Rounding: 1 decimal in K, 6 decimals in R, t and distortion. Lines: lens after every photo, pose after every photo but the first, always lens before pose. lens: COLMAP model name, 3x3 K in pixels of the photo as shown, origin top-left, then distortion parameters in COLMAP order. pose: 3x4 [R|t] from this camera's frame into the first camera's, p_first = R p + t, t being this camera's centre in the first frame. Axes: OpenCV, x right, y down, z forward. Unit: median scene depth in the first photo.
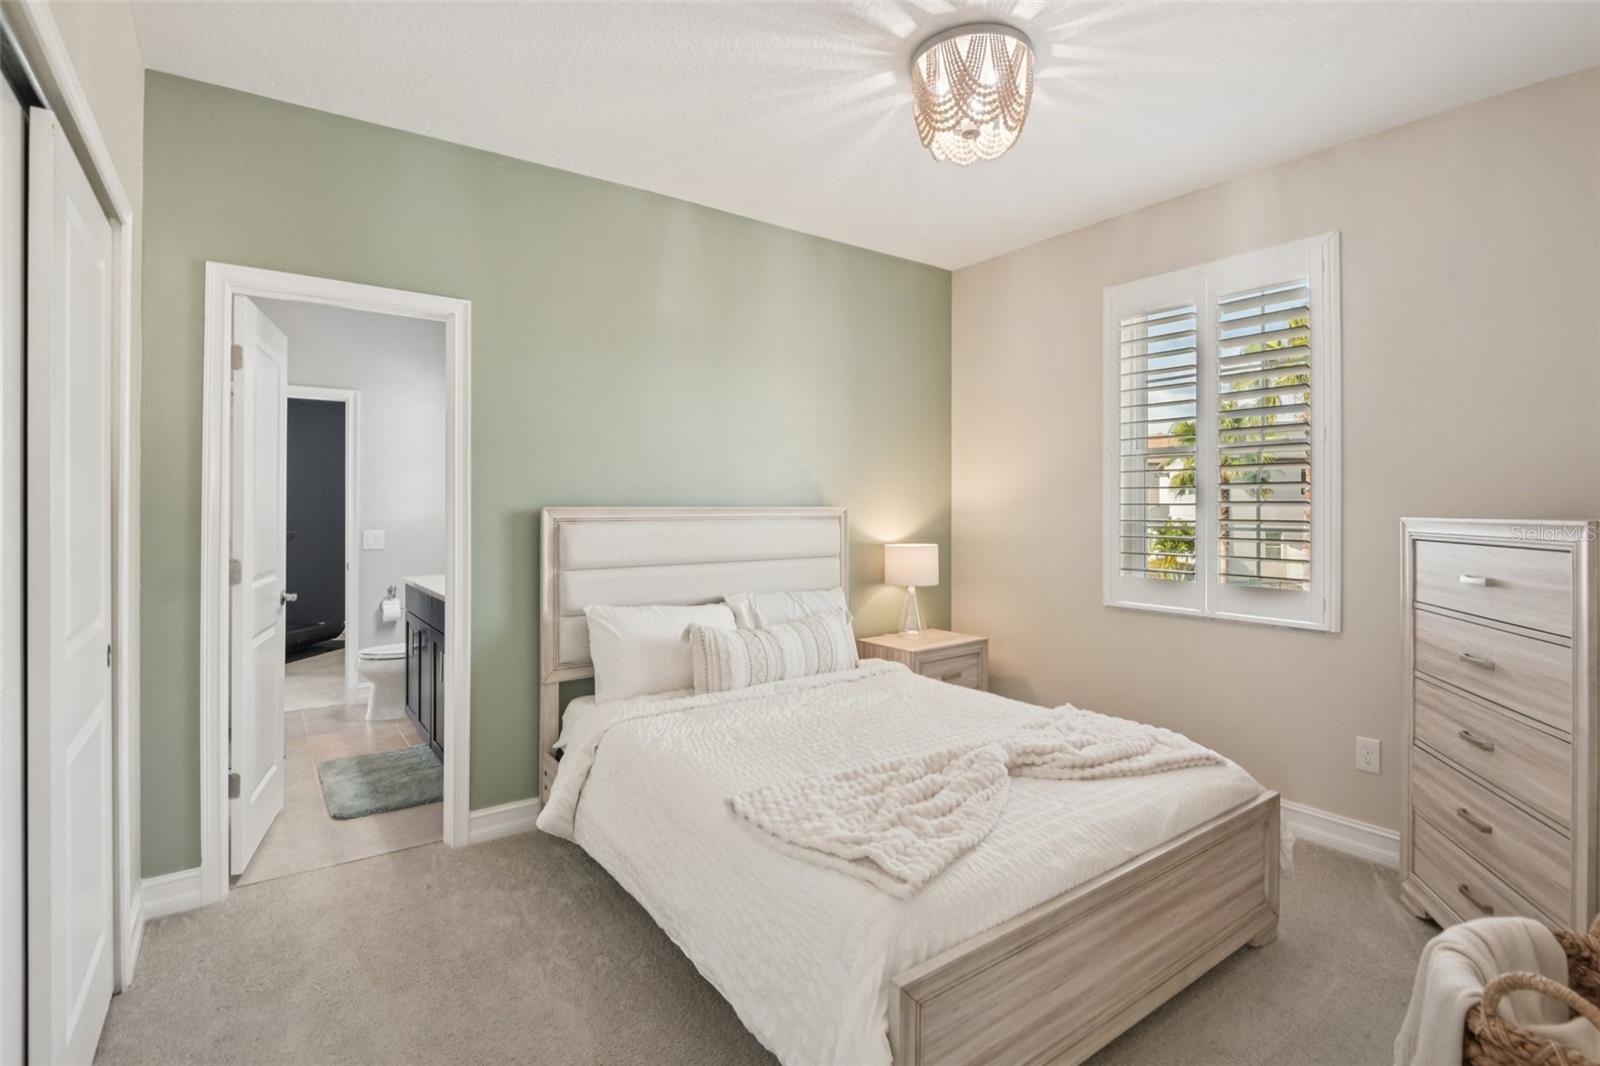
lens RADIAL K [[770.5, 0, 810.8], [0, 770.5, 523.9], [0, 0, 1]] dist [0.002676, -0.023078]
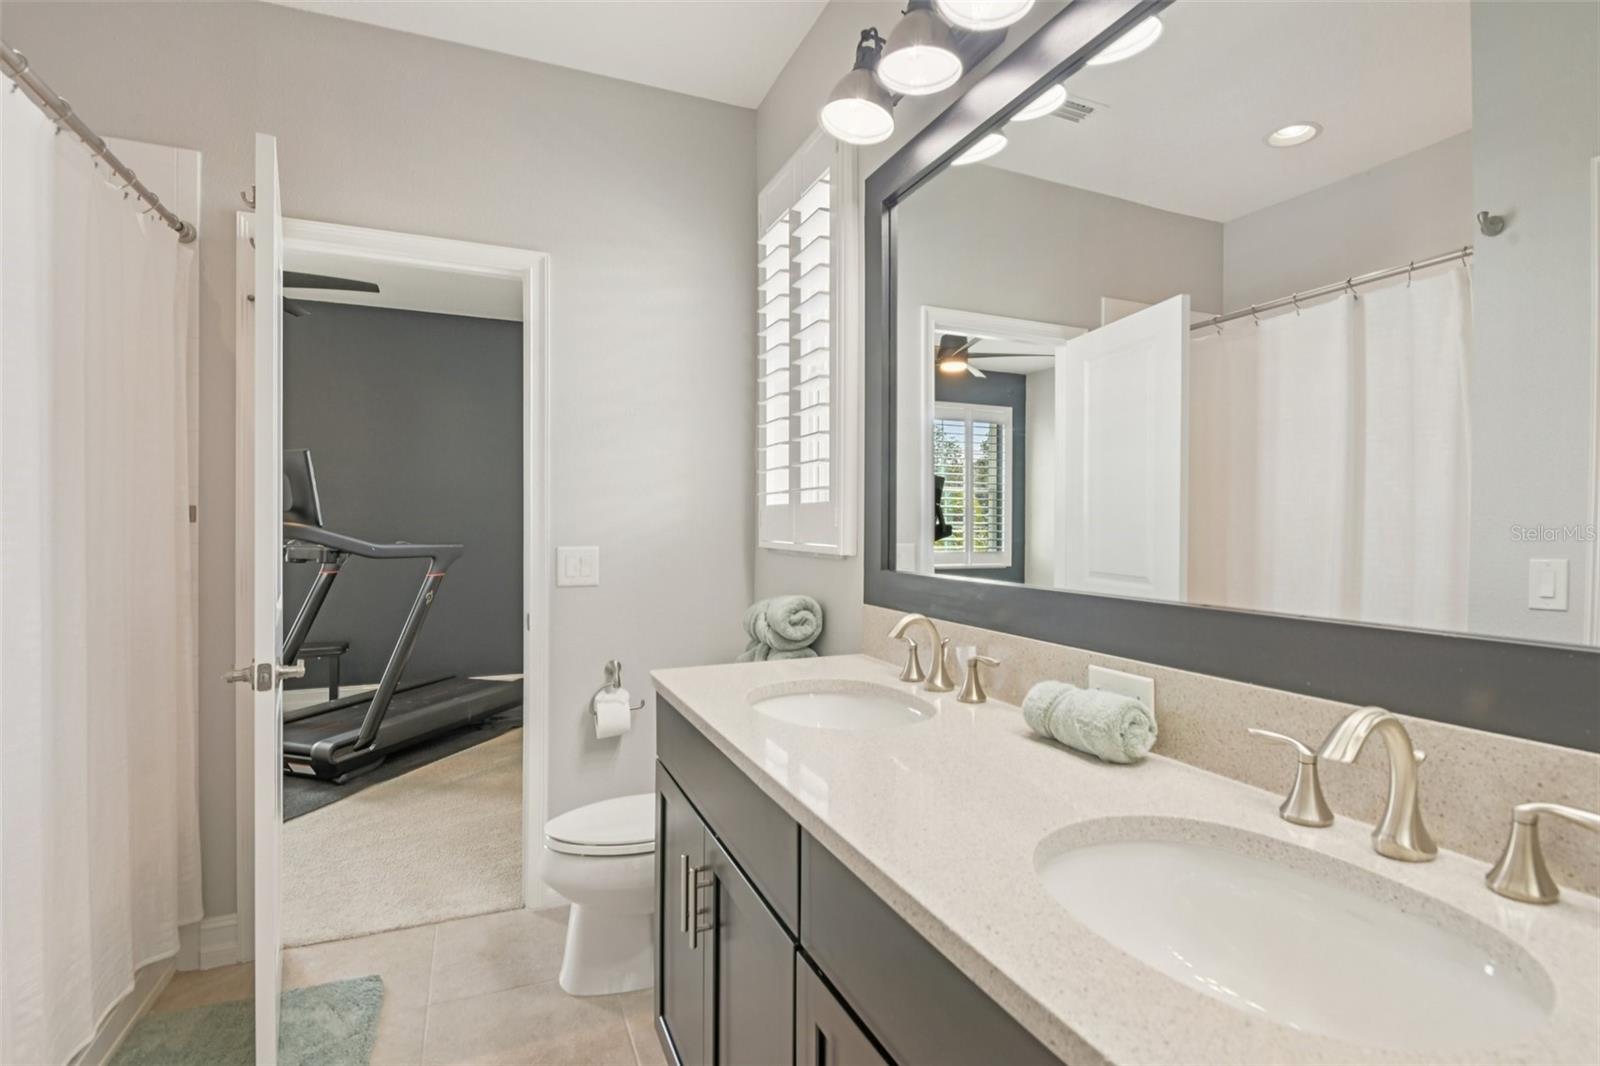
lens RADIAL K [[770.5, 0, 810.8], [0, 770.5, 523.9], [0, 0, 1]] dist [0.002676, -0.023078]
pose [[0.974280, -0.011756, -0.225035, -0.318924], [0.008243, 0.999829, -0.016546, 0.004381], [0.225191, 0.014265, 0.974210, 0.564953]]
